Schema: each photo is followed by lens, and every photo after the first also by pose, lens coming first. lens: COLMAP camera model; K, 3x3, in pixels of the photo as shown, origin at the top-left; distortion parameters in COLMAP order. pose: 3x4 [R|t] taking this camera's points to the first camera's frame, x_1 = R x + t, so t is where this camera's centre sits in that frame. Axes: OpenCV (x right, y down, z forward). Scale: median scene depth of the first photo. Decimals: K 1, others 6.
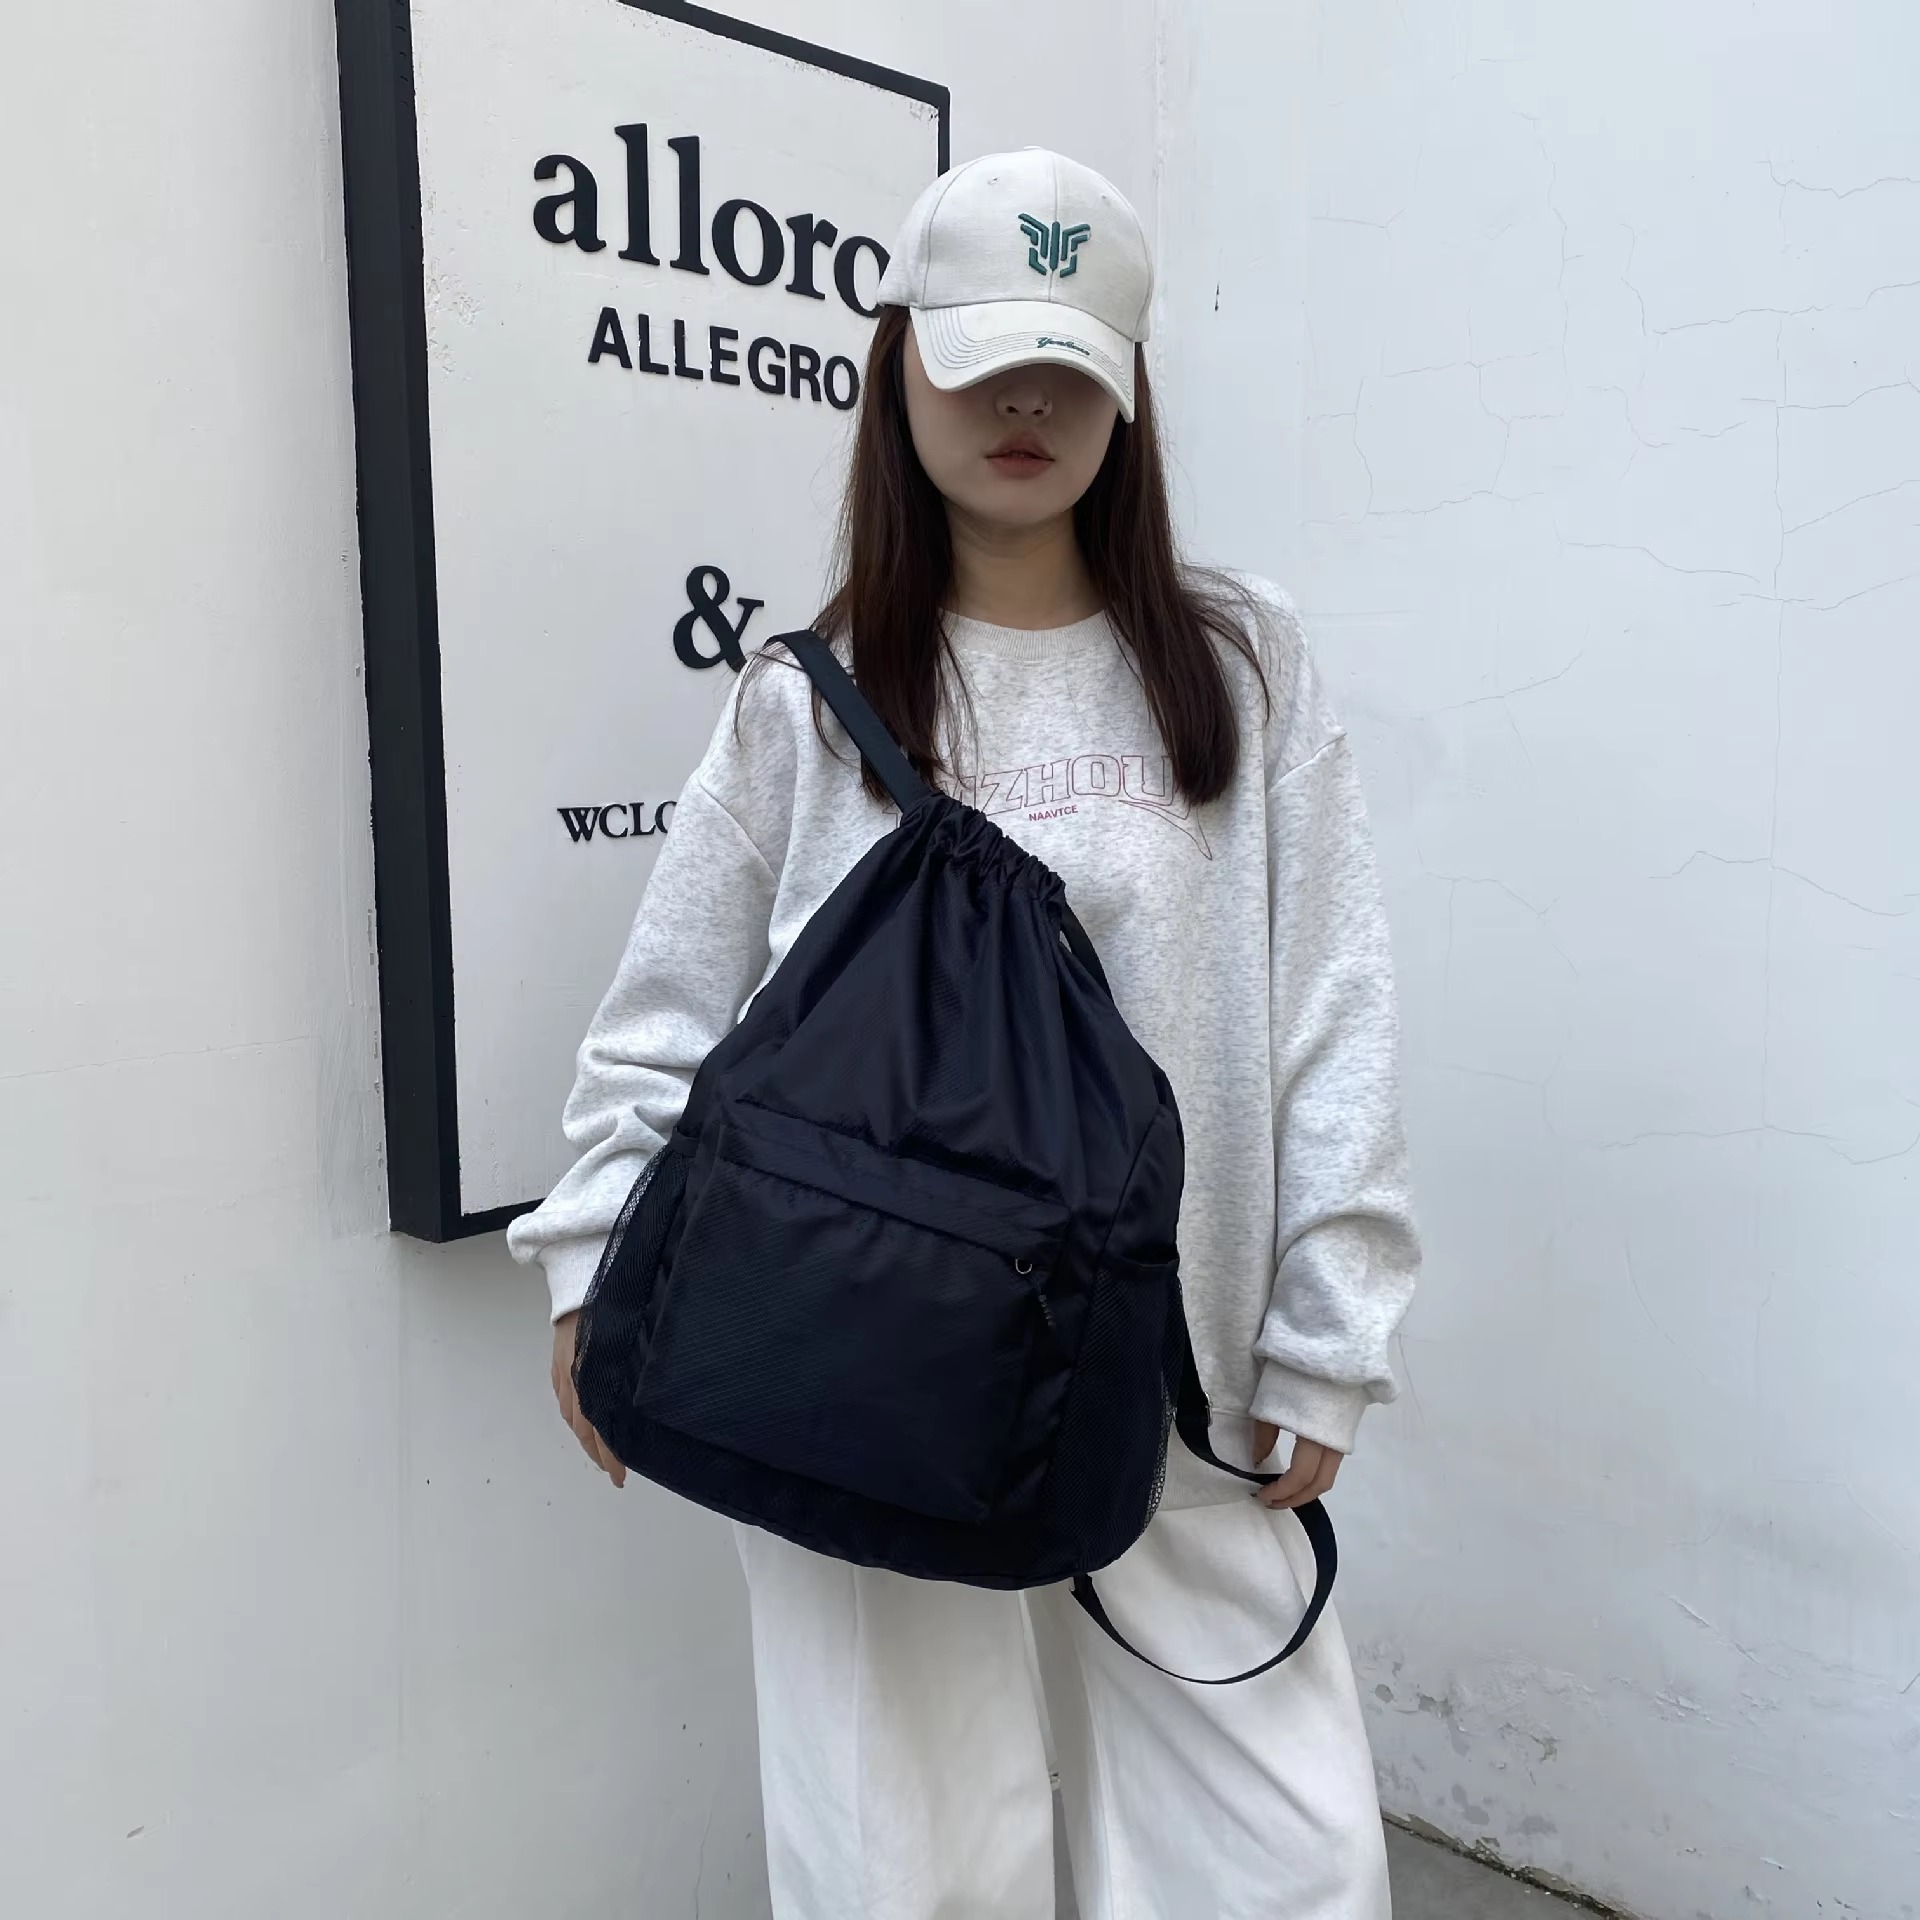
lens RADIAL K [[1948.8, 0, 939.1], [0, 1948.8, 952.0], [0, 0, 1]] dist [-0.000481, 0.000000]
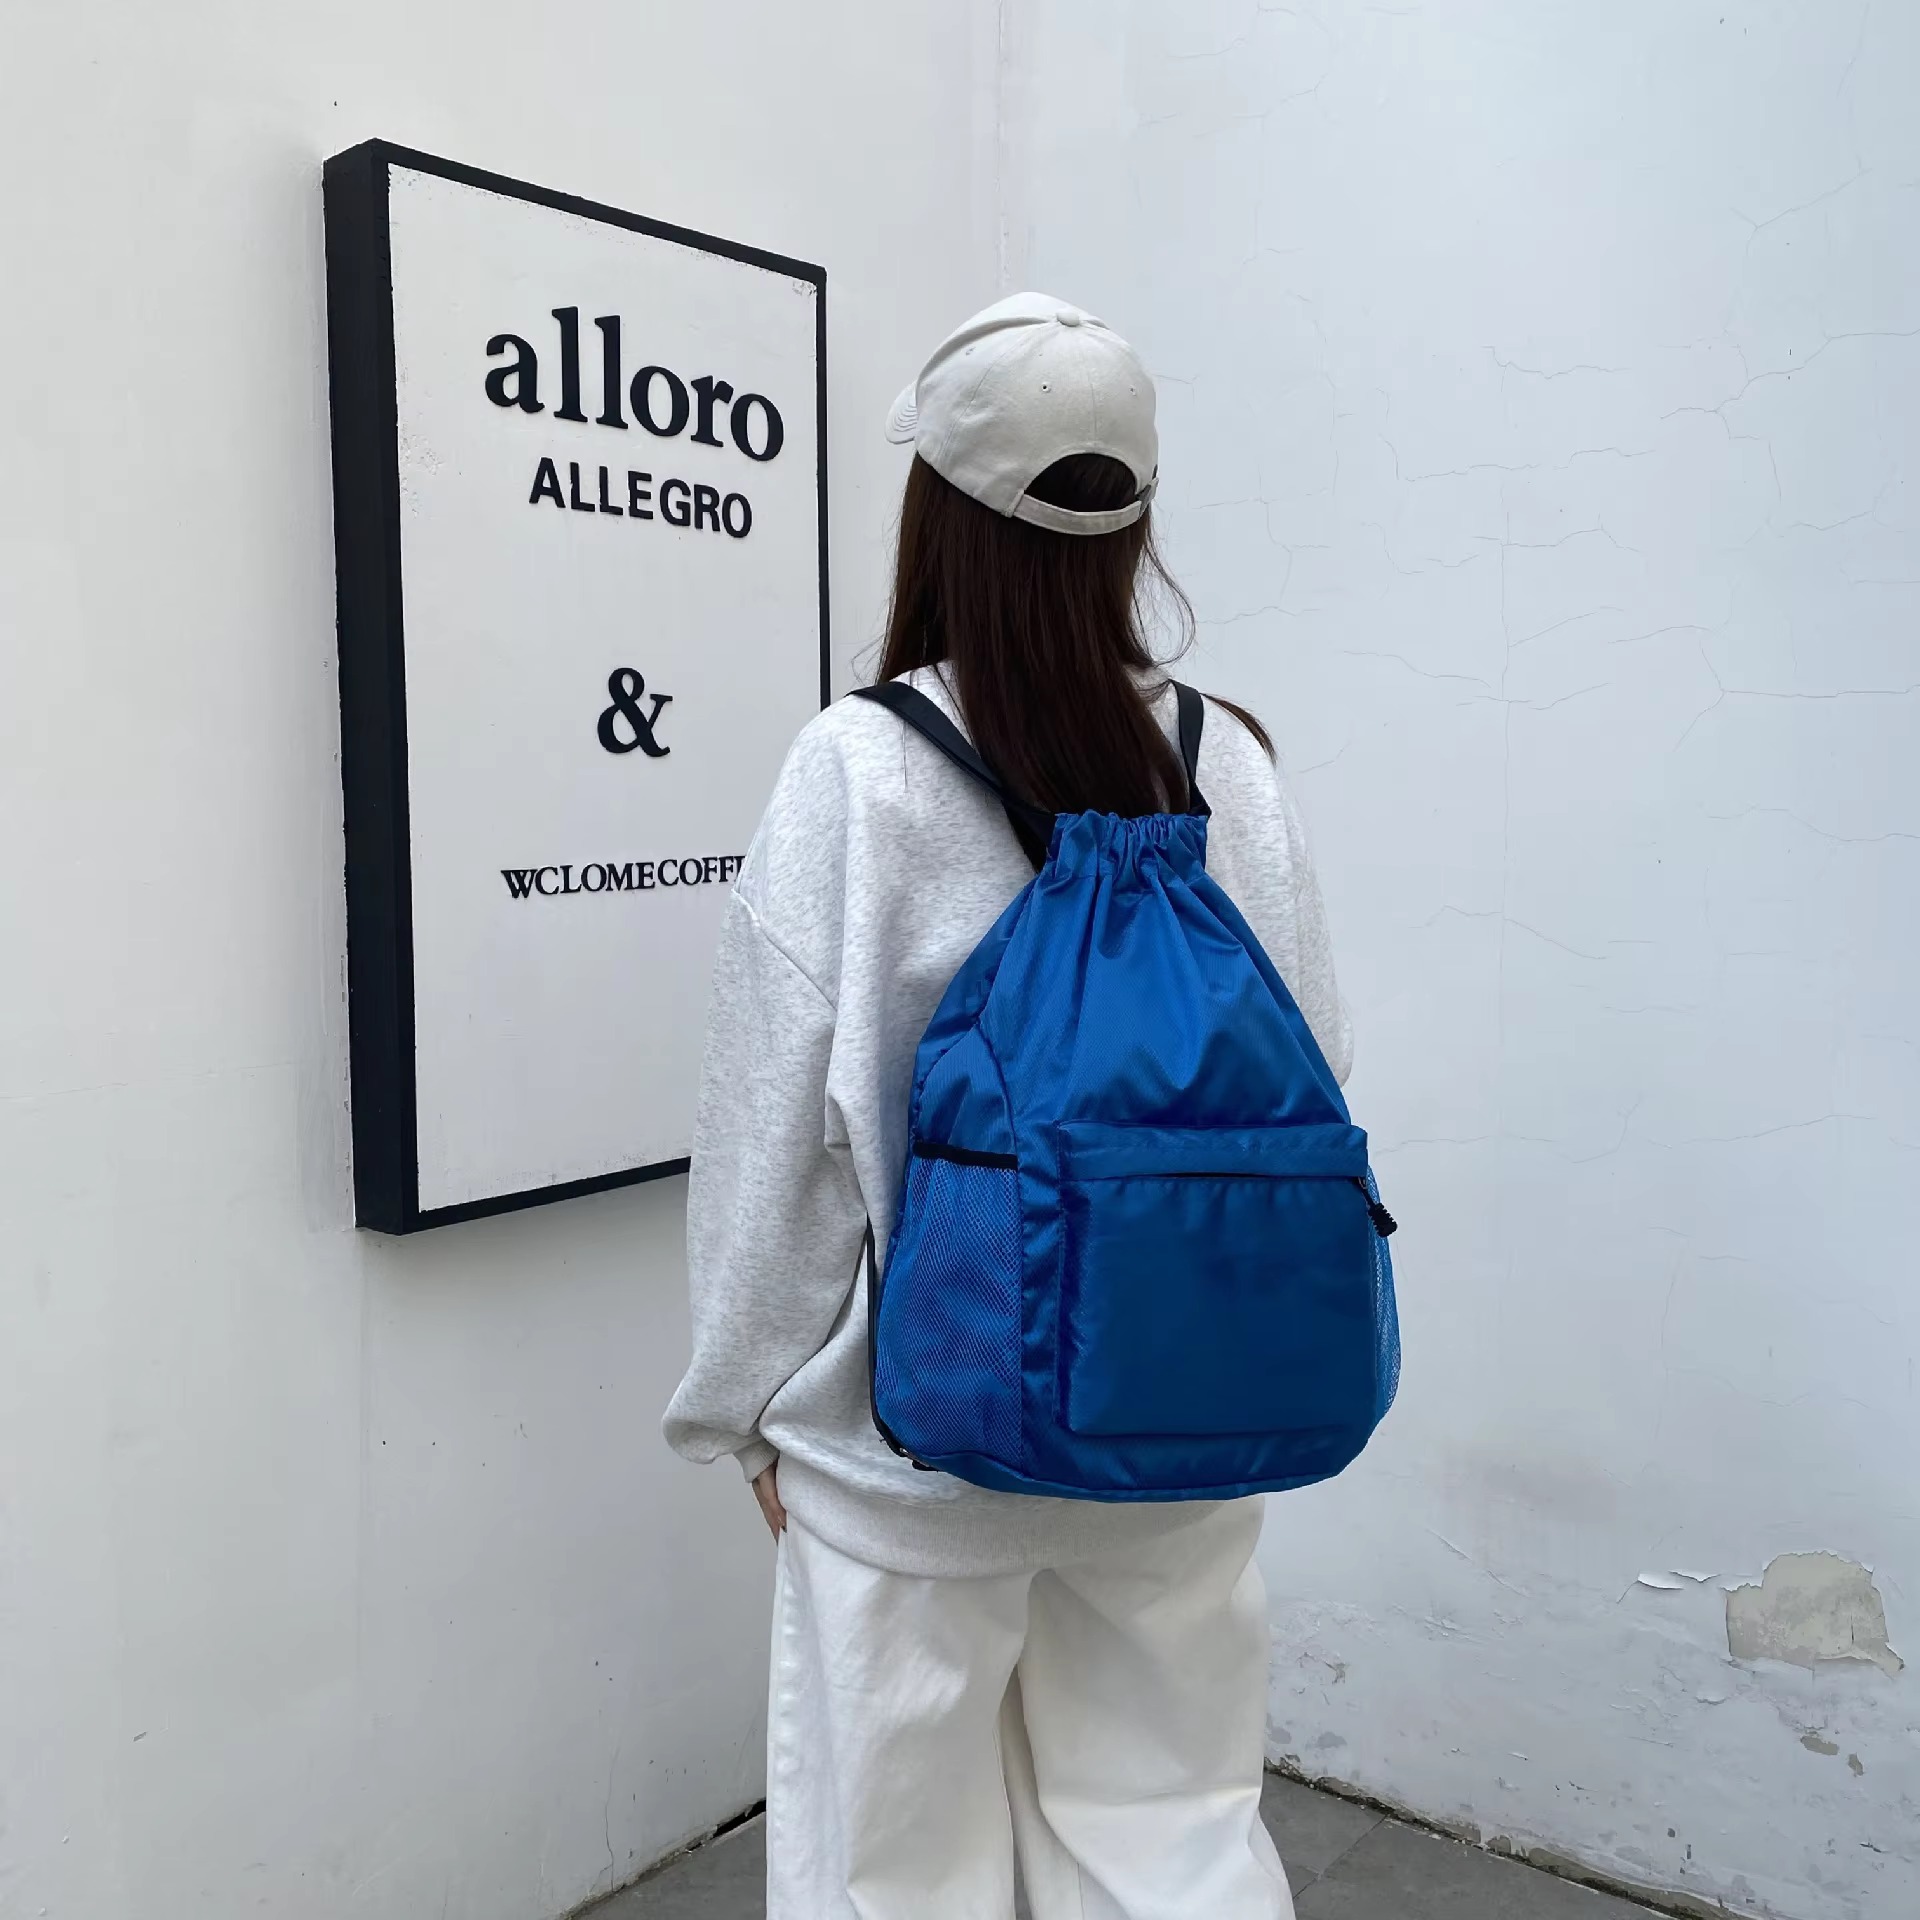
lens RADIAL K [[1948.8, 0, 938.9], [0, 1948.8, 929.6], [0, 0, 1]] dist [-0.000481, 0.000000]
pose [[0.997476, -0.000489, 0.071007, -0.011859], [0.003191, 0.999275, -0.037944, 0.008331], [-0.070937, 0.038075, 0.996754, -0.201354]]
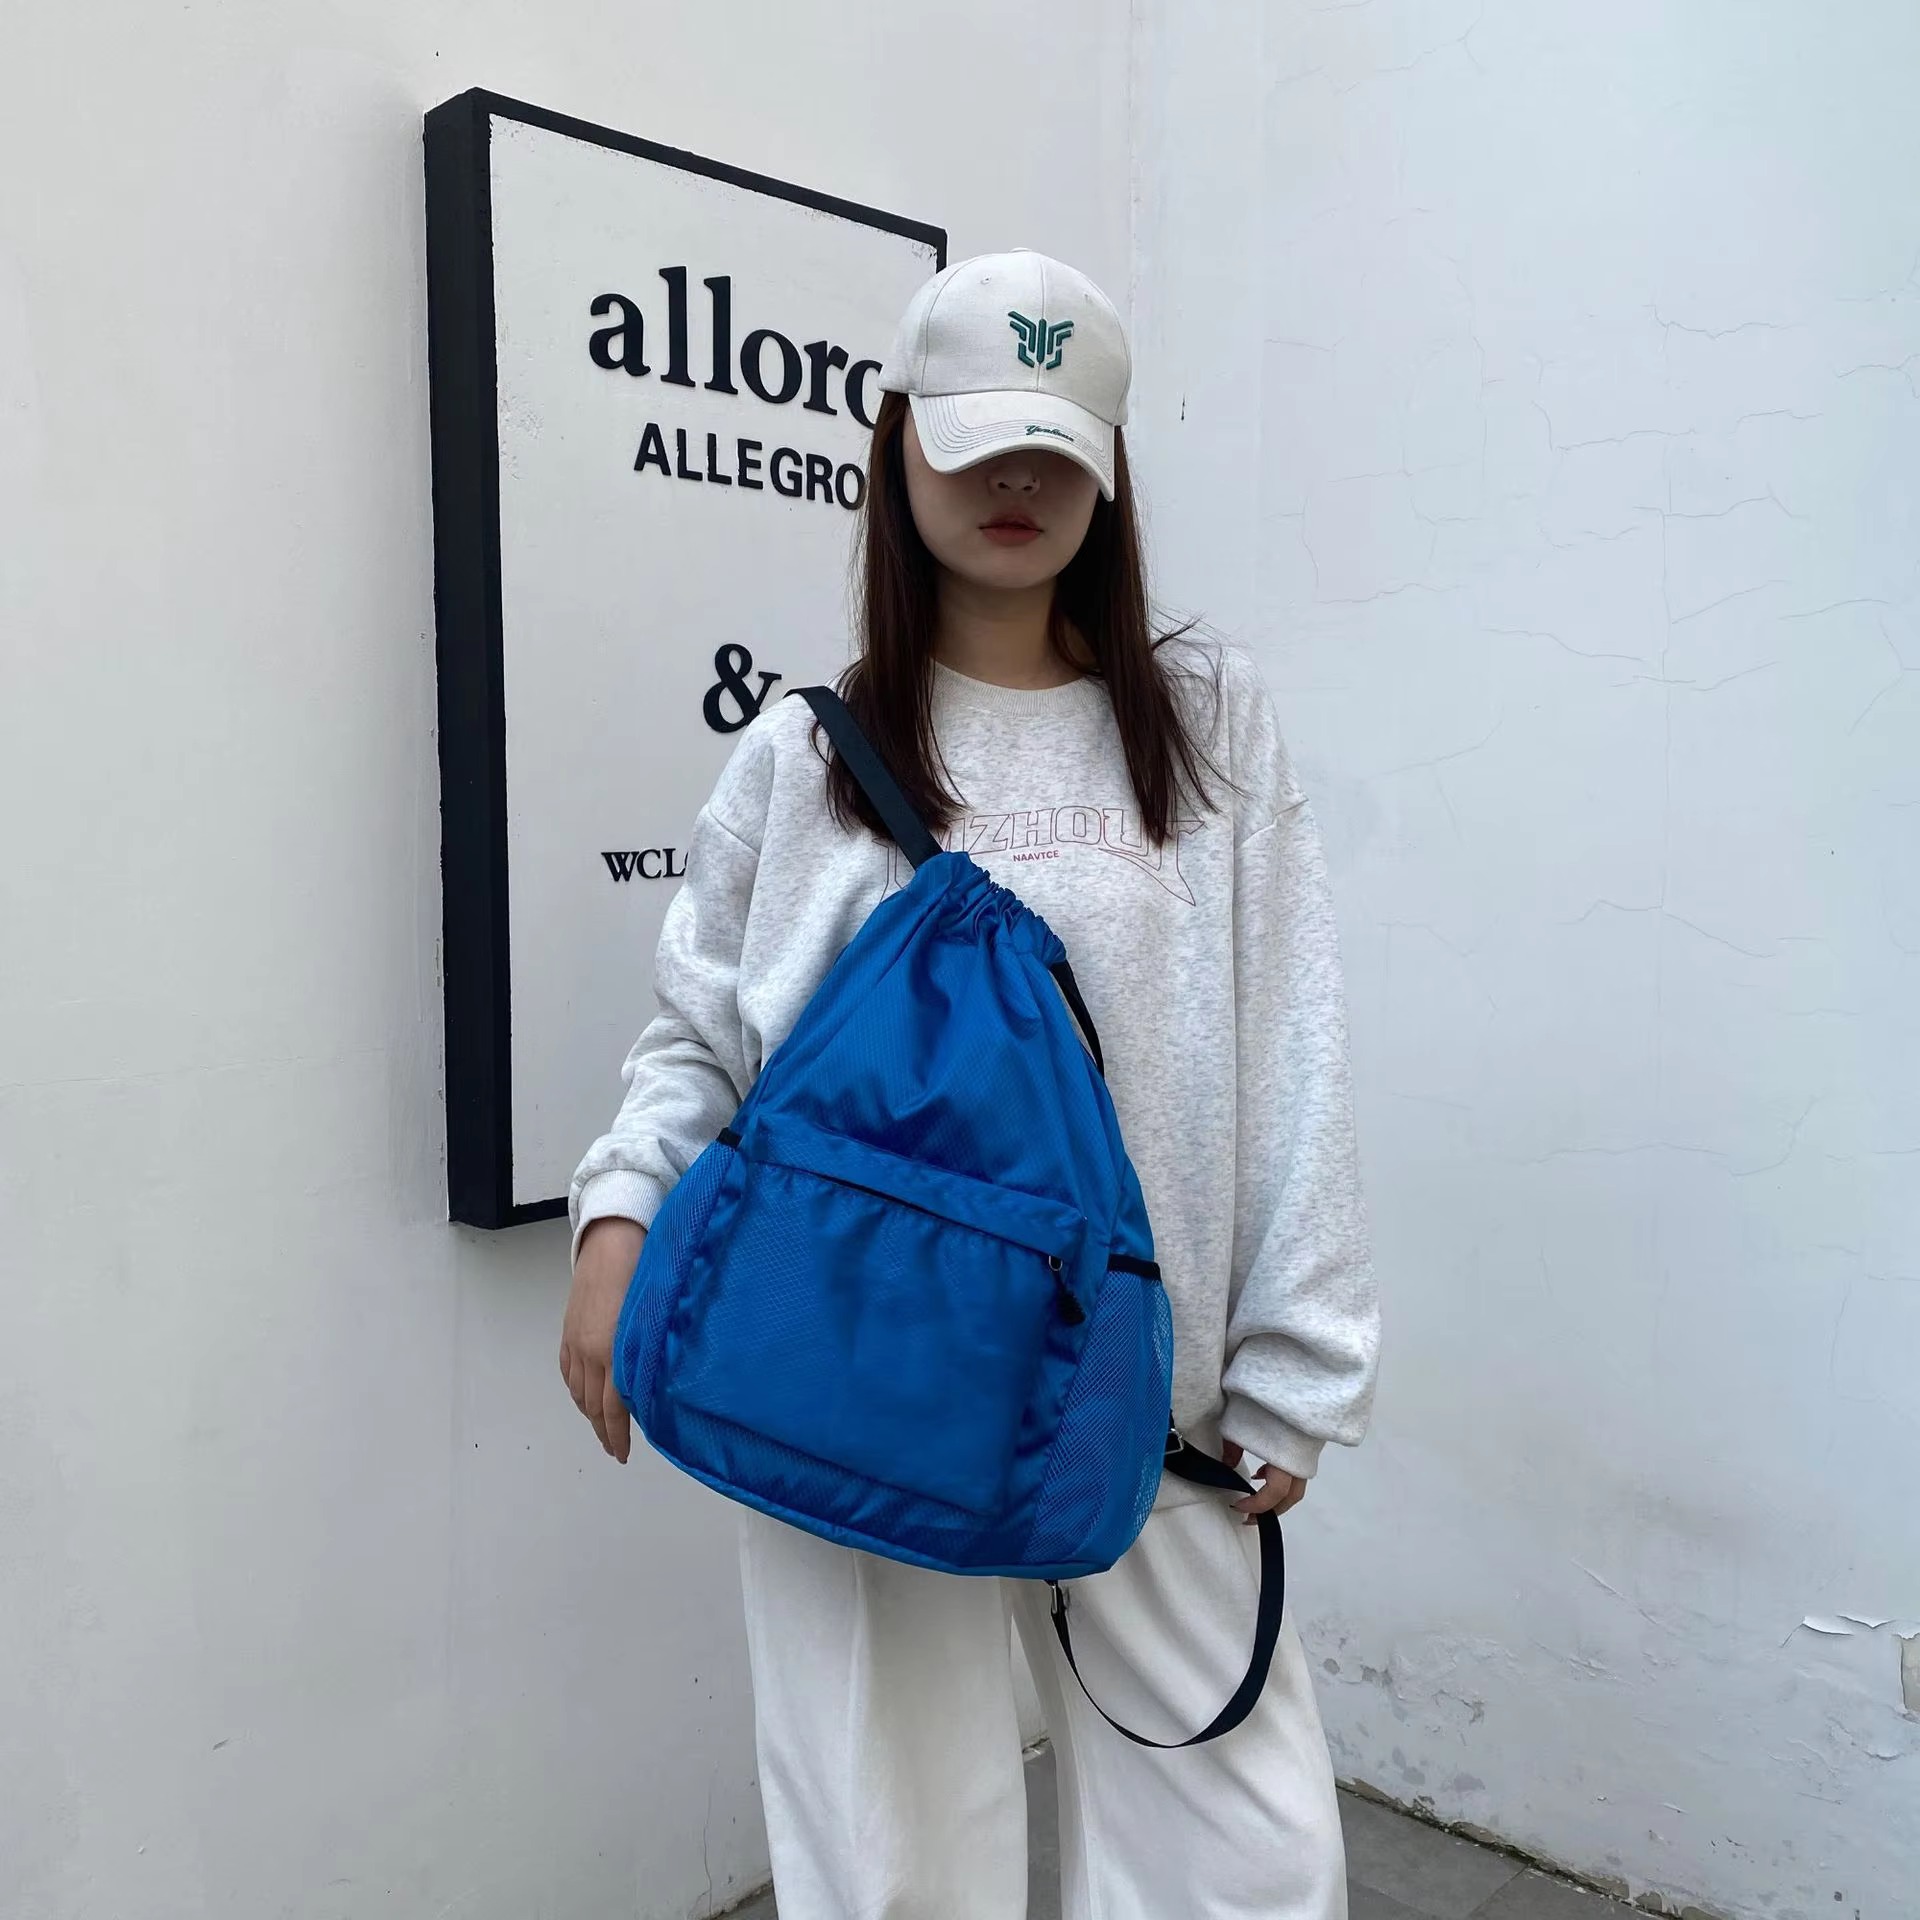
lens RADIAL K [[1948.8, 0, 954.2], [0, 1948.8, 940.0], [0, 0, 1]] dist [-0.000481, 0.000000]
pose [[0.999874, 0.007528, 0.013983, -0.003217], [-0.006966, 0.999182, -0.039838, 0.021104], [-0.014272, 0.039736, 0.999108, -0.143408]]
